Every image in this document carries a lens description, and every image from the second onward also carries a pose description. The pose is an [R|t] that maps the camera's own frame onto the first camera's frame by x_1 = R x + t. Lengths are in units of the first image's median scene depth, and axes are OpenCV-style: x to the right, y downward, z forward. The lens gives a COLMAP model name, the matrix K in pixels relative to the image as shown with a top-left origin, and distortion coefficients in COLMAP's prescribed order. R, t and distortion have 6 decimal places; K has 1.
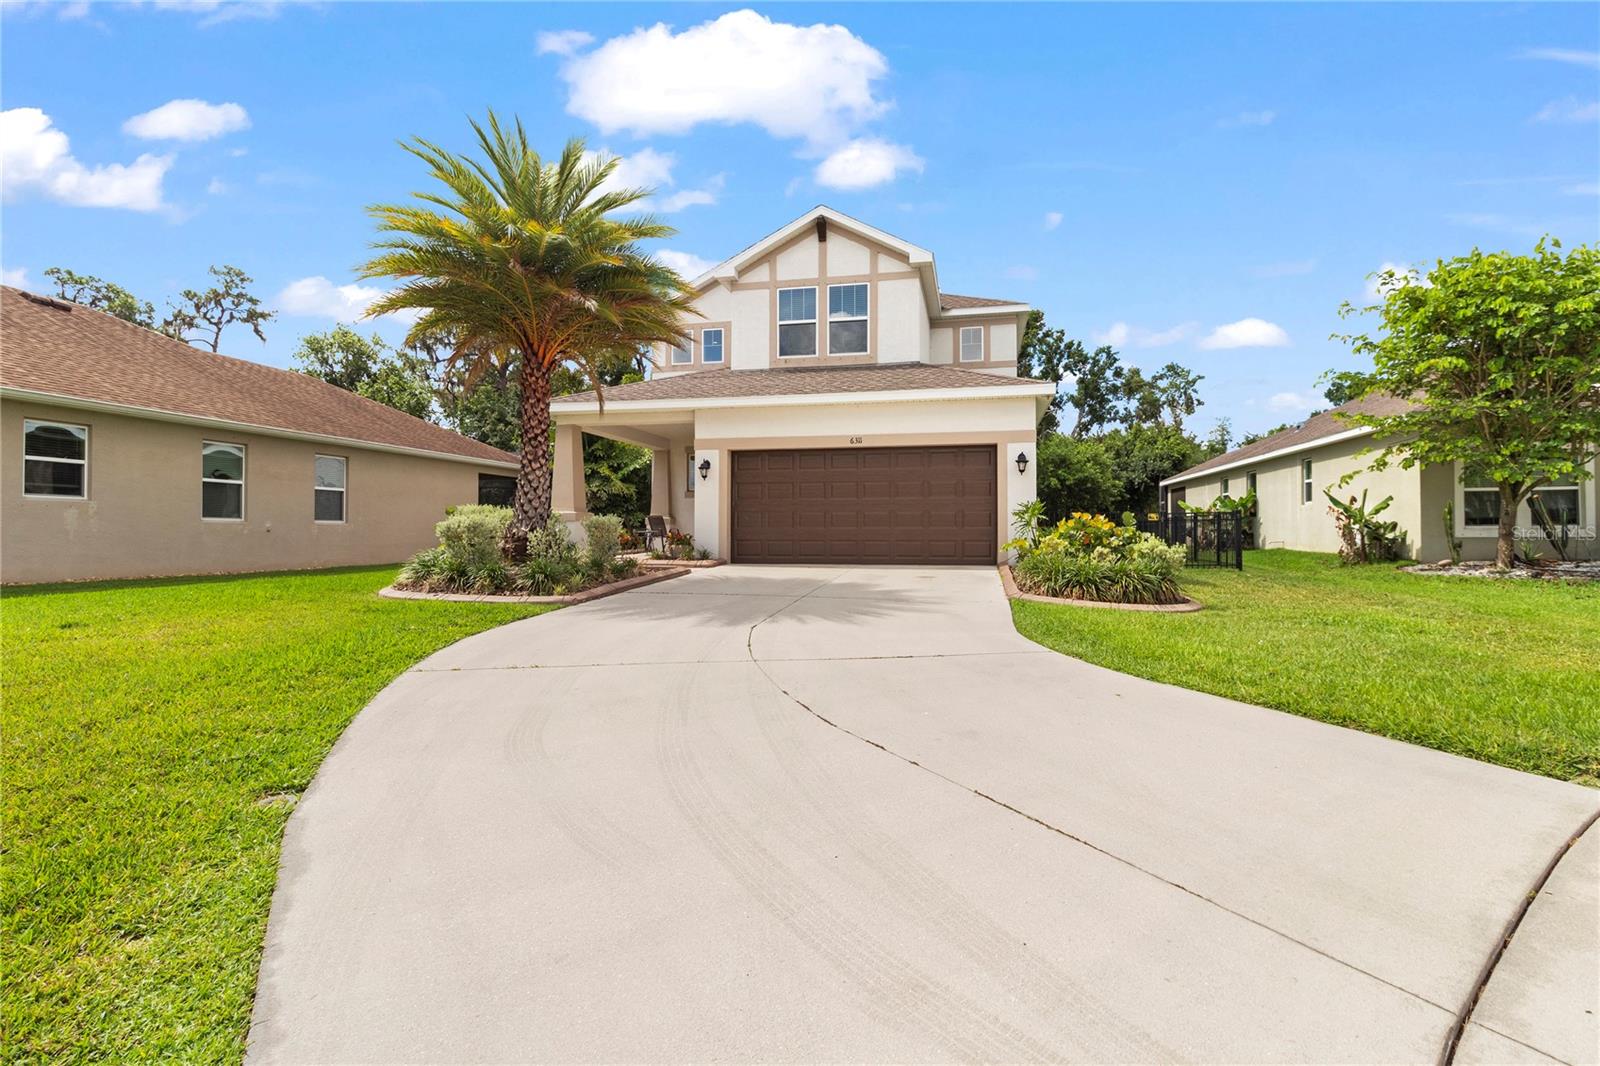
lens RADIAL K [[877.8, 0, 746.3], [0, 877.8, 499.2], [0, 0, 1]] dist [0.001443, 0.000341]
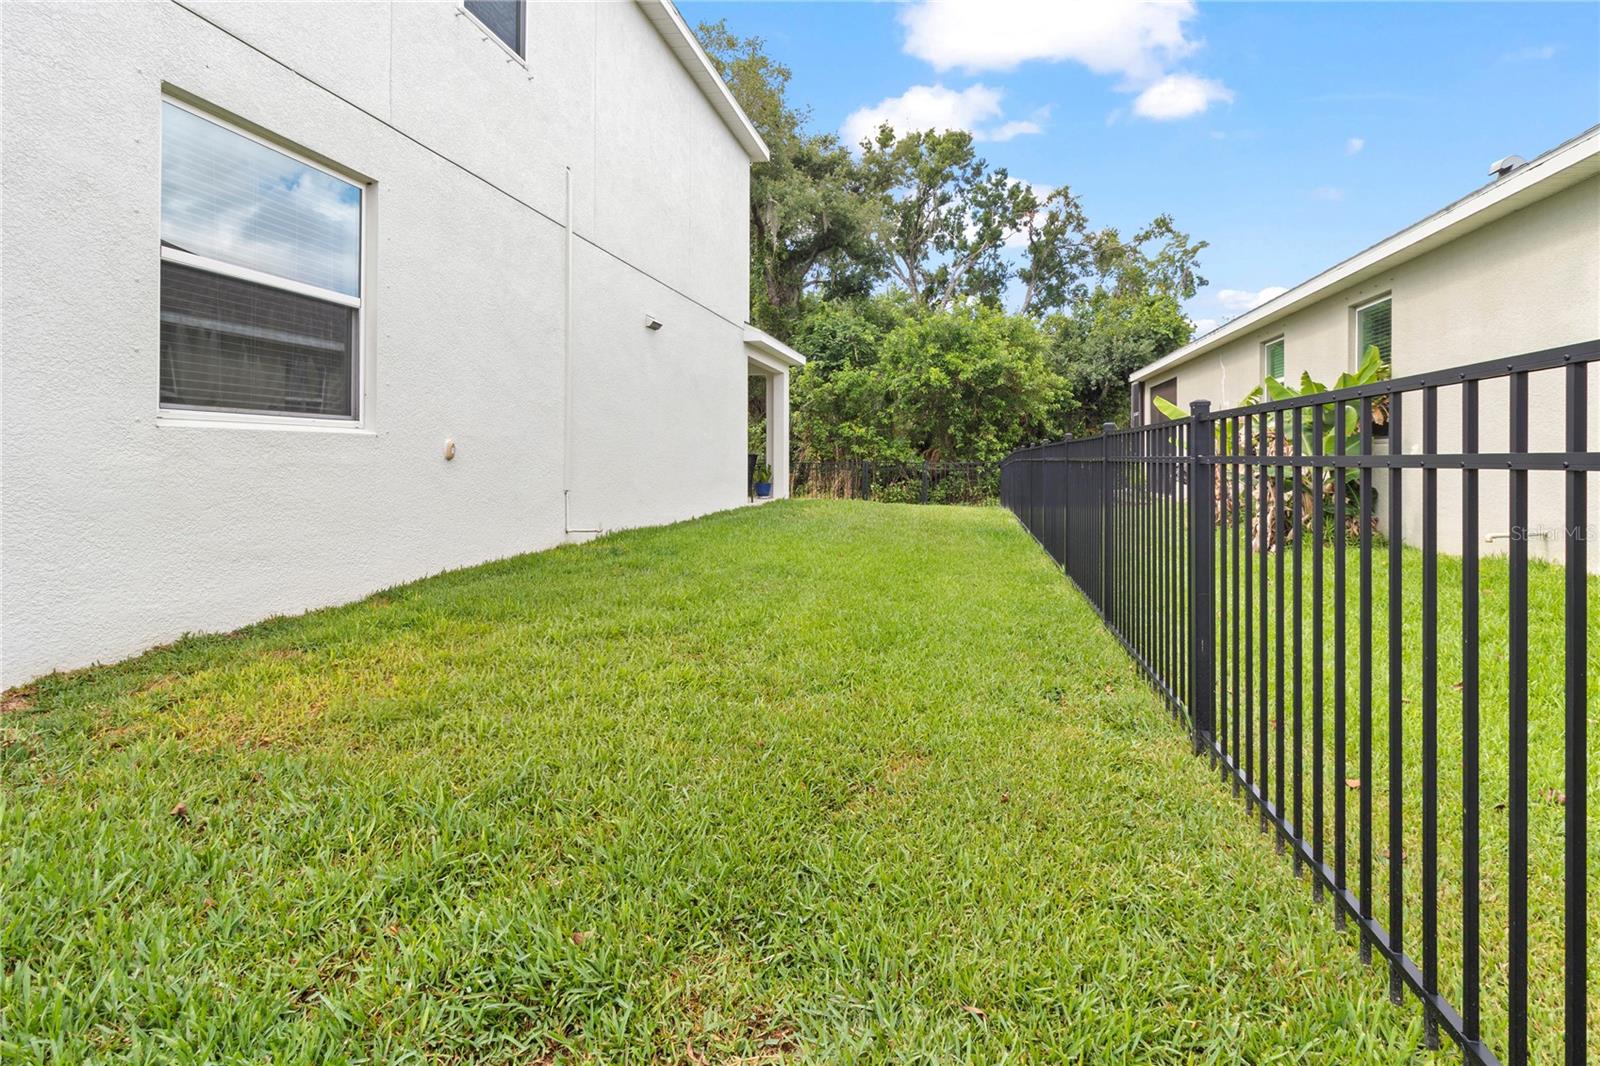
lens RADIAL K [[905.0, 0, 743.5], [0, 905.0, 432.0], [0, 0, 1]] dist [-0.001710, -0.000255]
pose [[0.999943, 0.002983, 0.010205, 0.356021], [-0.003068, 0.999960, 0.008409, 0.017461], [-0.010179, -0.008439, 0.999913, 0.699141]]
